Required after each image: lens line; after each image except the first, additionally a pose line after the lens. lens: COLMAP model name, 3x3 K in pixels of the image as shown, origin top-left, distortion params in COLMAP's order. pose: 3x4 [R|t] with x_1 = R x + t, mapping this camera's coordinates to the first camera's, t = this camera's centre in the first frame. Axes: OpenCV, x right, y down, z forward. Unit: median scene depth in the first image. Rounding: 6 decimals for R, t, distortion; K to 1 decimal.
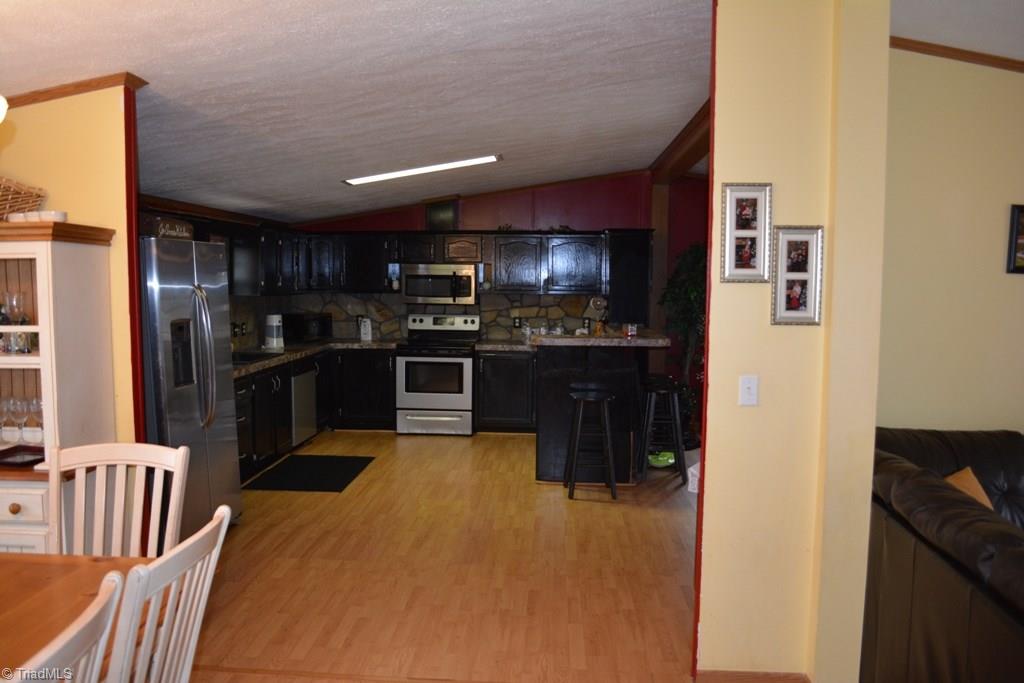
lens RADIAL K [[809.7, 0, 515.4], [0, 809.7, 347.6], [0, 0, 1]] dist [-0.087768, 0.035388]
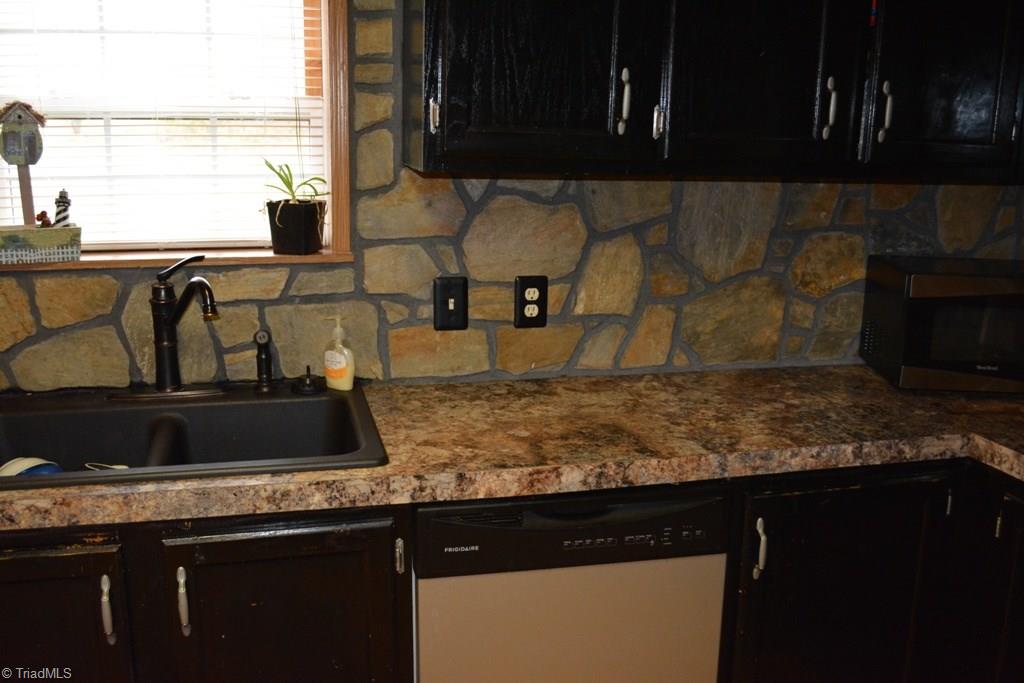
lens RADIAL K [[943.0, 0, 515.1], [0, 943.0, 339.1], [0, 0, 1]] dist [-0.053487, 0.000000]
pose [[0.278983, 0.199215, -0.939405, -0.050446], [-0.091338, 0.979315, 0.180554, -0.059791], [0.955942, 0.035432, 0.291408, 0.829244]]
